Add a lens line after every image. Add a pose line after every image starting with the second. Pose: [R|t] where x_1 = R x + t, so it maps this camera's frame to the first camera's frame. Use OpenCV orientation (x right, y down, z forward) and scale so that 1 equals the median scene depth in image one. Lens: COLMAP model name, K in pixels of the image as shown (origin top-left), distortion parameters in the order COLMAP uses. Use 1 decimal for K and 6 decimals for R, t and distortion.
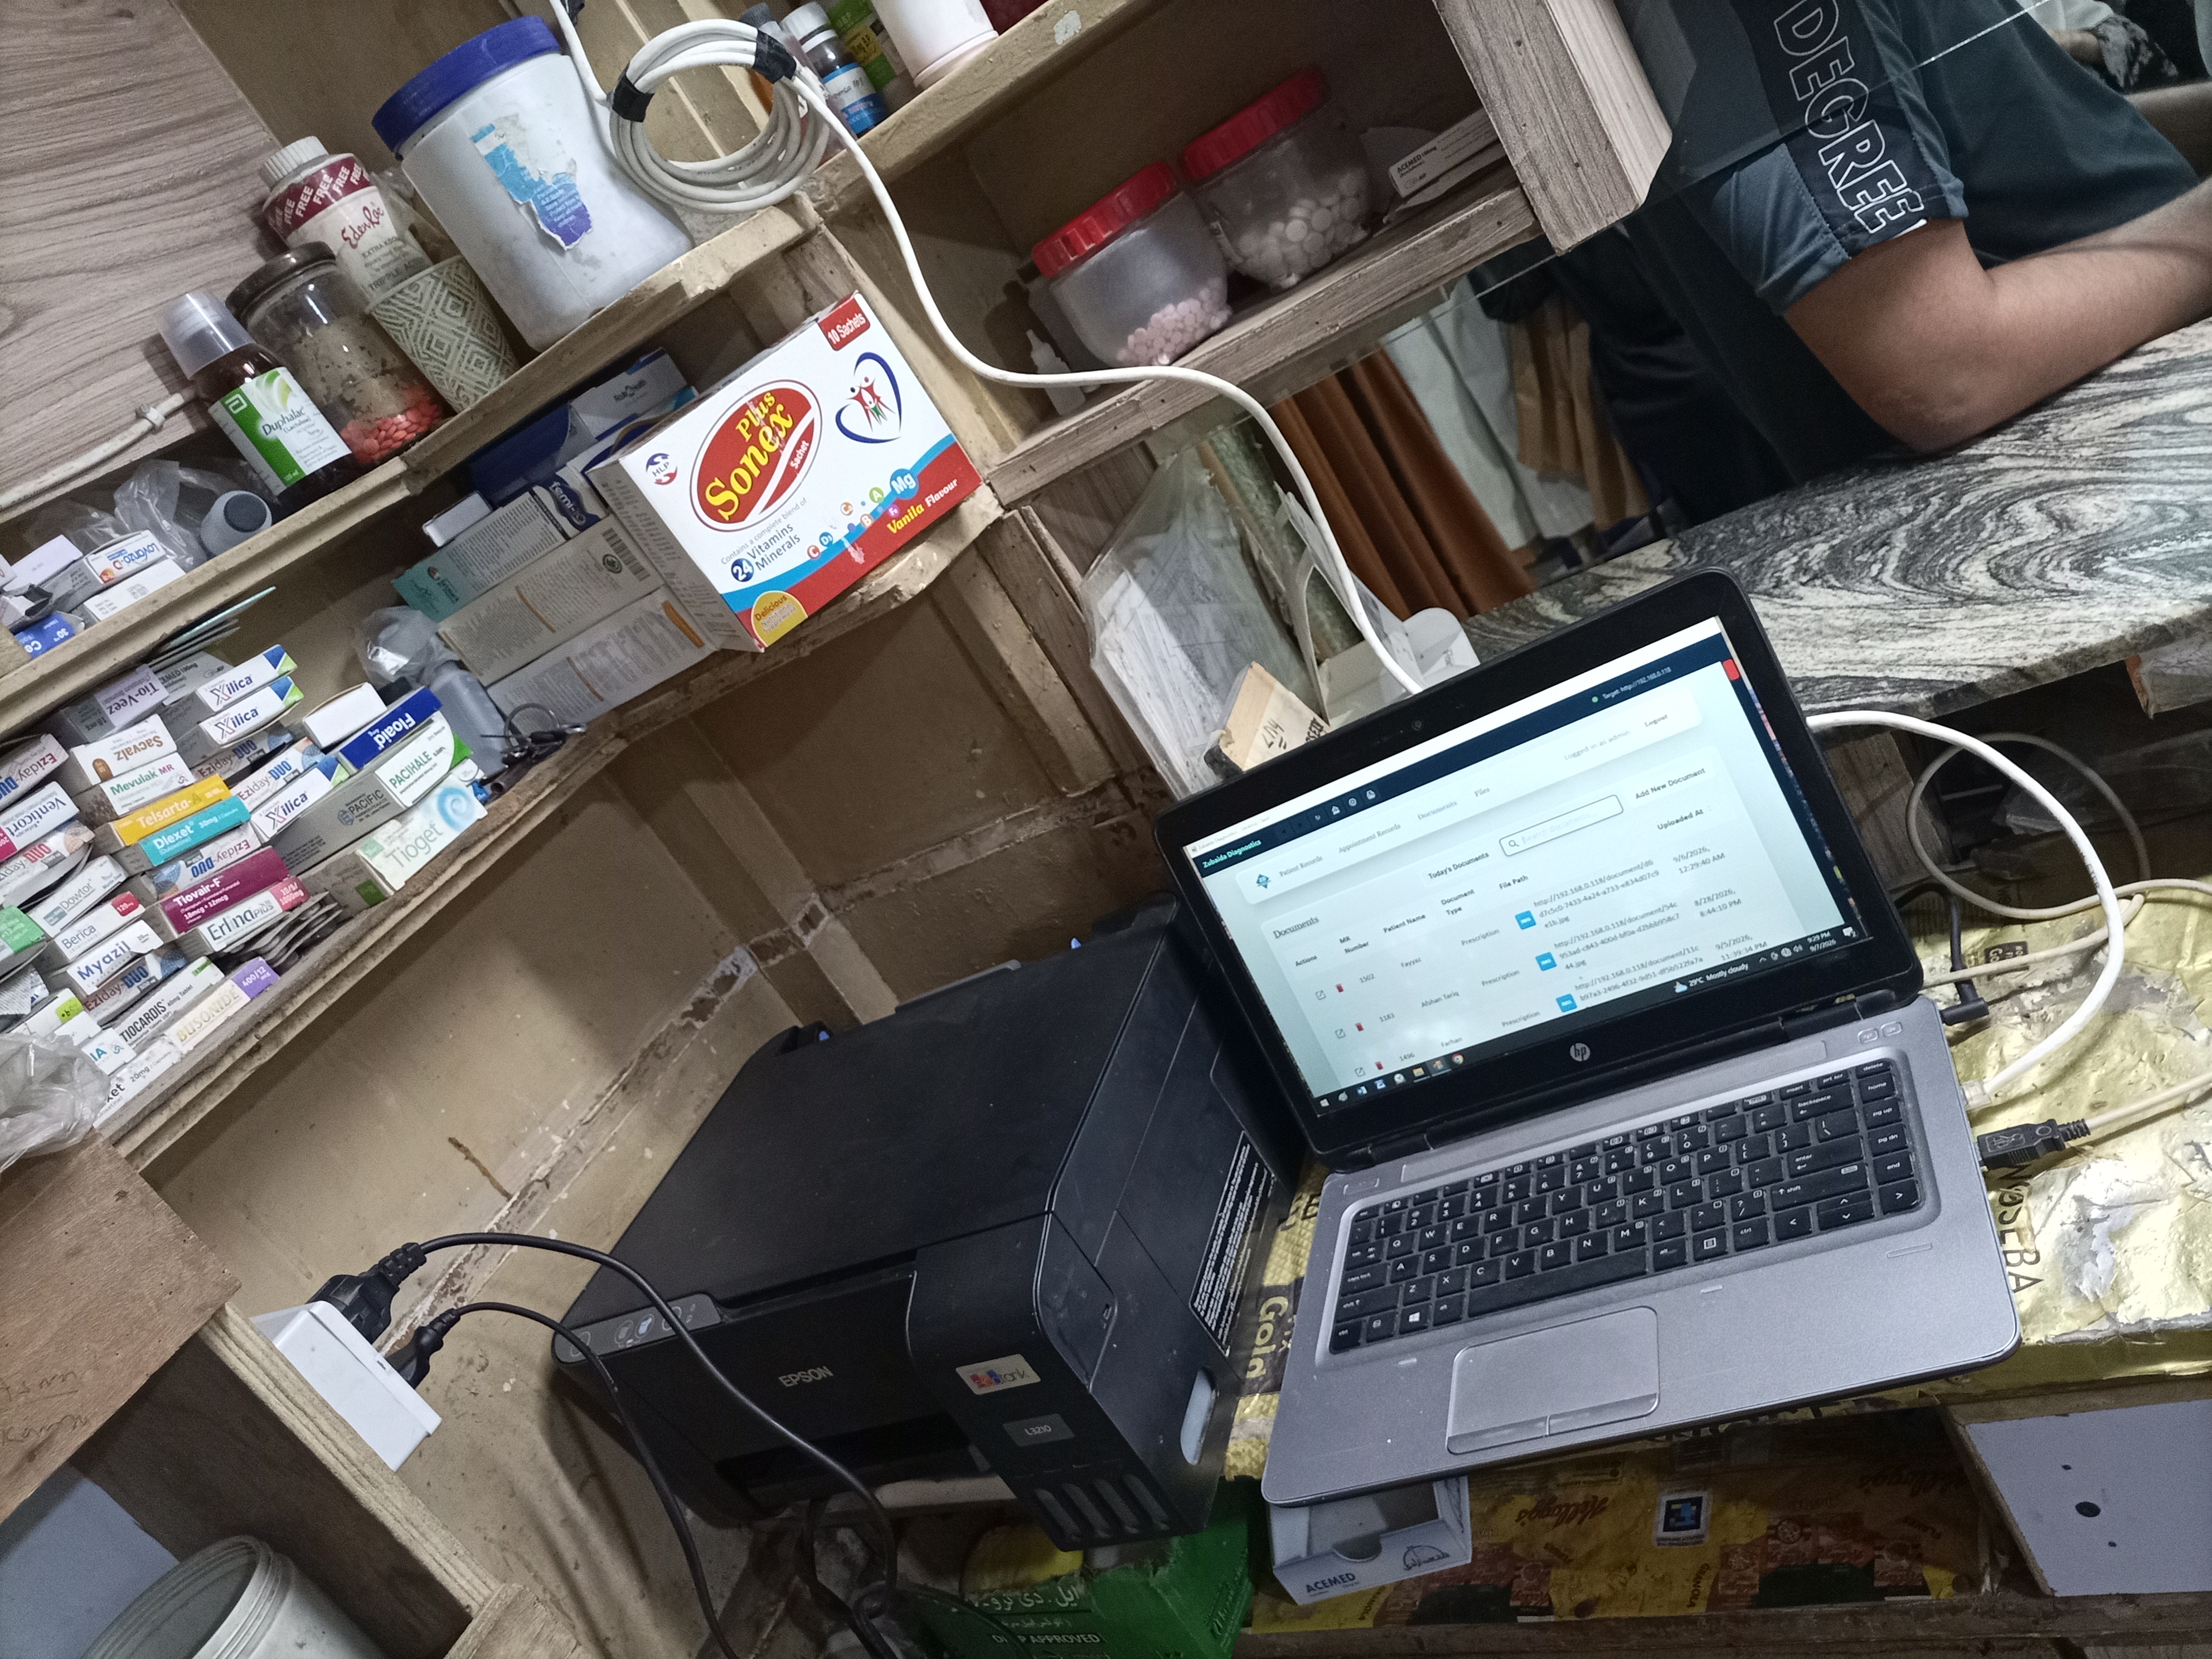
lens RADIAL K [[1678.4, 0, 1107.8], [0, 1678.4, 832.2], [0, 0, 1]] dist [0.035644, -0.039452]
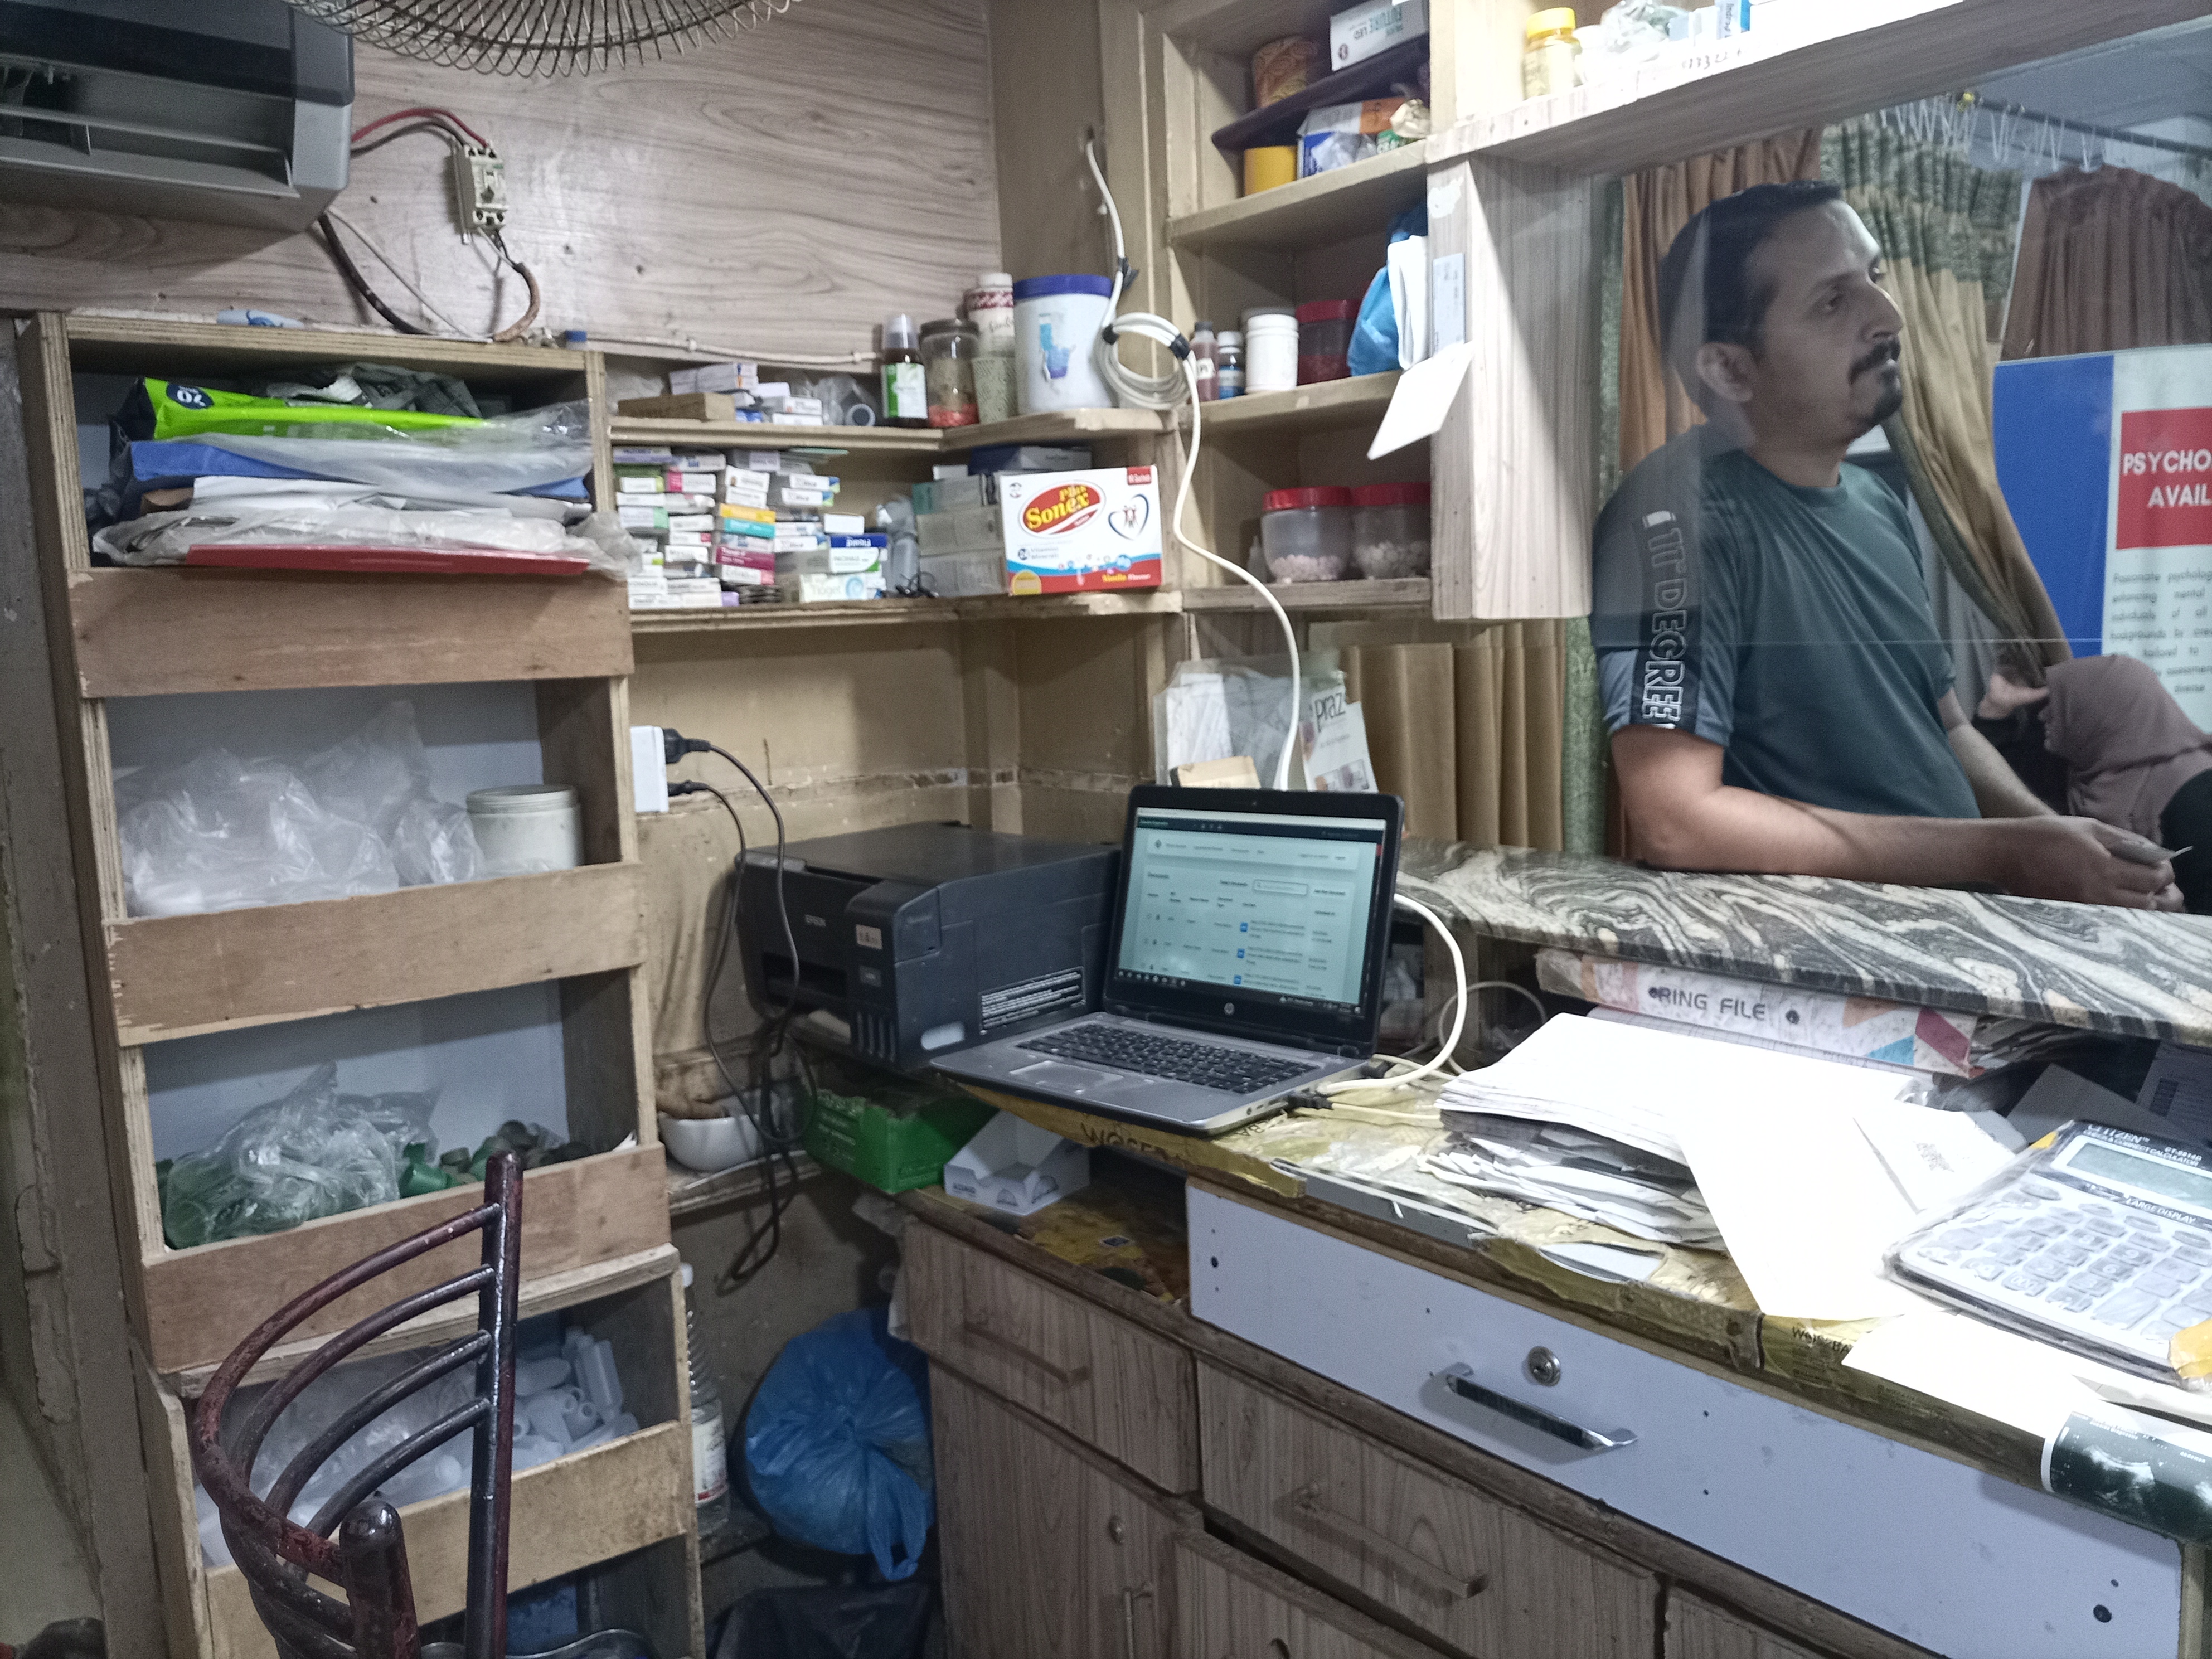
lens RADIAL K [[1678.4, 0, 1109.4], [0, 1678.4, 829.9], [0, 0, 1]] dist [0.035644, -0.039452]
pose [[0.772244, 0.539030, -0.336283, 0.664014], [-0.572219, 0.820101, 0.000493, 0.046819], [0.276052, 0.192047, 0.941761, -0.722452]]
